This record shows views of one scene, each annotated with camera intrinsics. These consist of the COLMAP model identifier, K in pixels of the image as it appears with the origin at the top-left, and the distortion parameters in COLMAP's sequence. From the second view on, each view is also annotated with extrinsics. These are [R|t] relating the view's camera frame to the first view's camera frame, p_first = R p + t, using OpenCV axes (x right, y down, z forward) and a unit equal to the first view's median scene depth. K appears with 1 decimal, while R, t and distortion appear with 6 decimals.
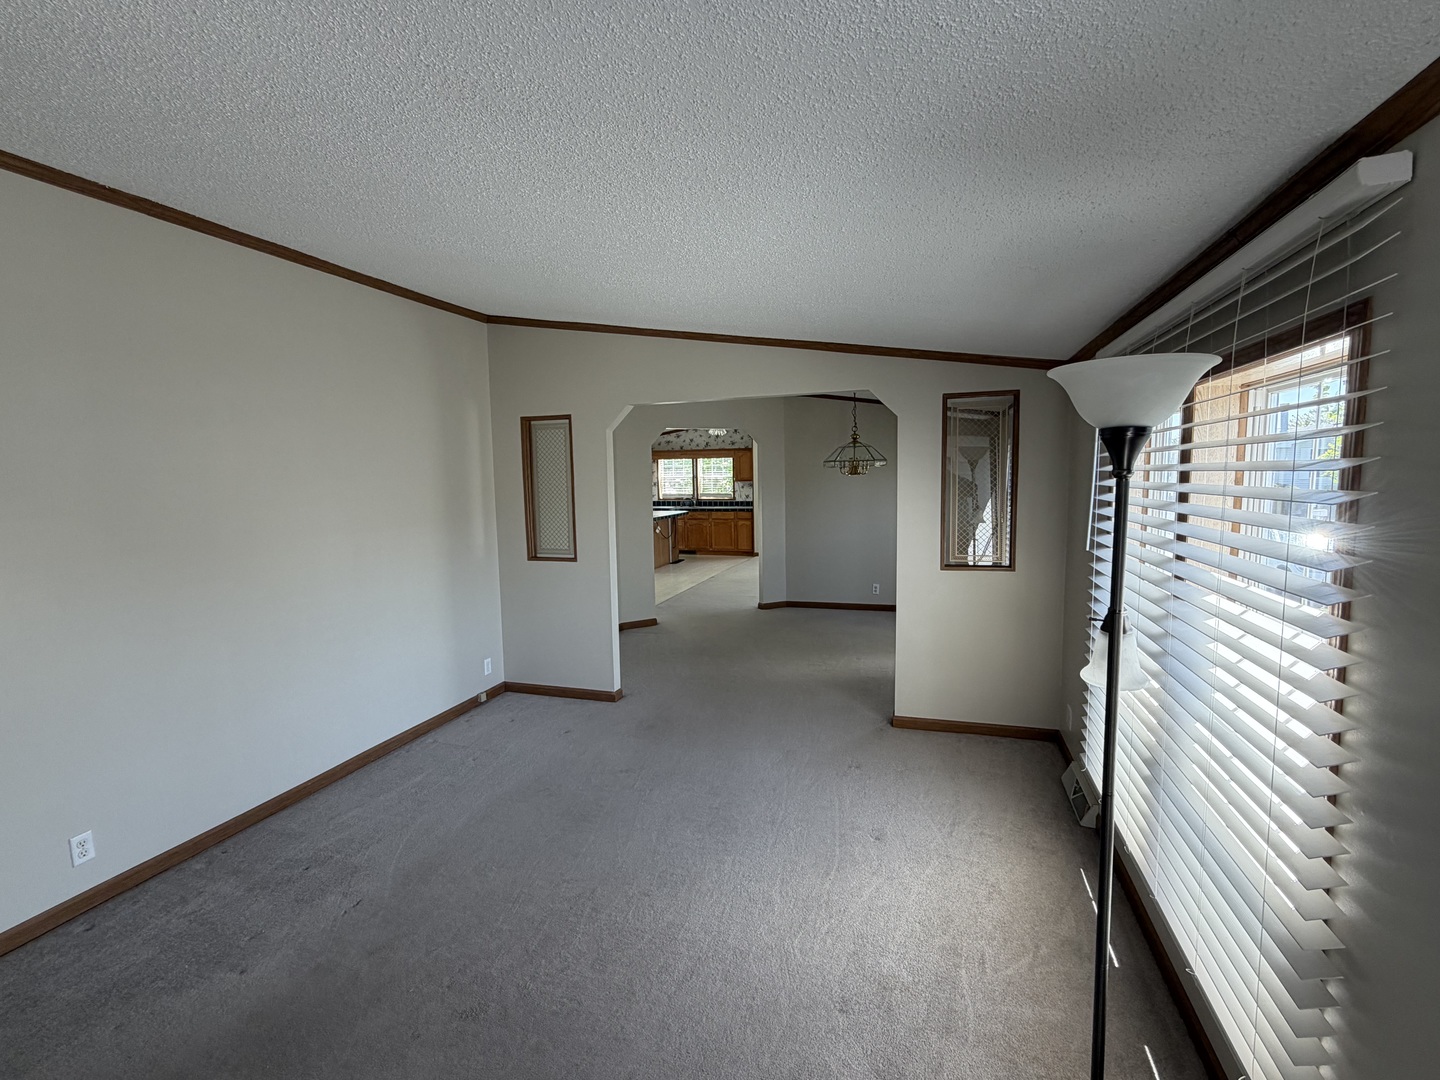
lens RADIAL K [[663.8, 0, 722.0], [0, 663.8, 539.8], [0, 0, 1]] dist [-0.000081, 0.000000]
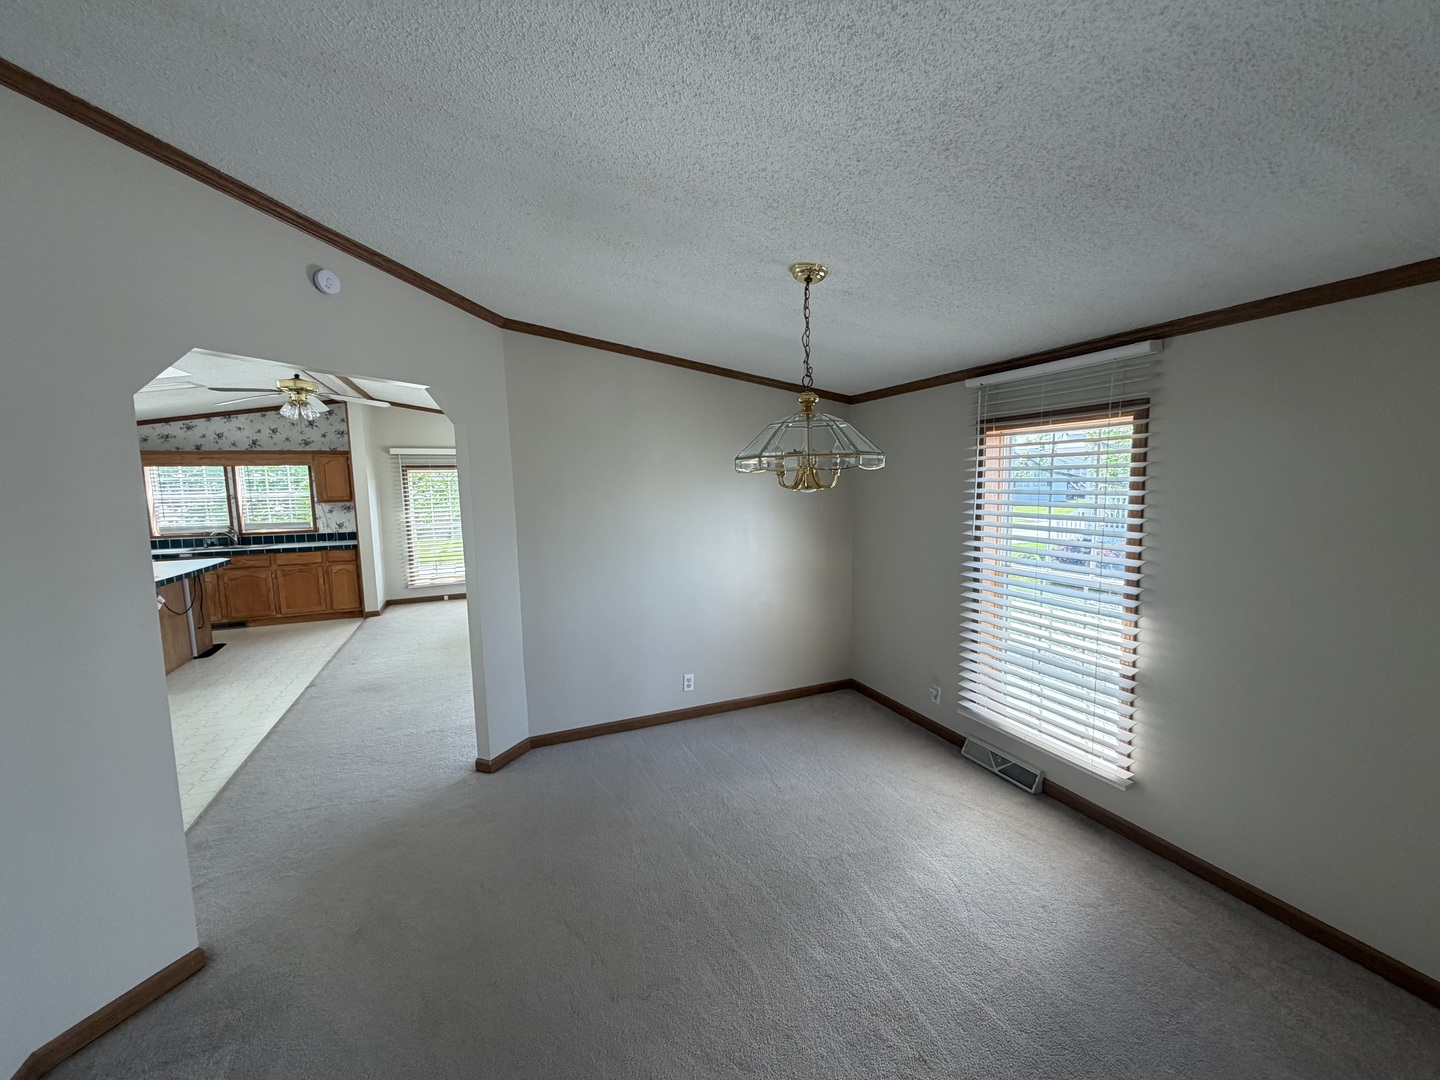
lens RADIAL K [[581.1, 0, 715.0], [0, 581.1, 536.7], [0, 0, 1]] dist [-0.000827, -0.000079]
pose [[0.764136, -0.064800, 0.641792, -0.047624], [0.070192, 0.997386, 0.017131, -0.037946], [-0.641224, 0.031958, 0.766688, 0.327429]]
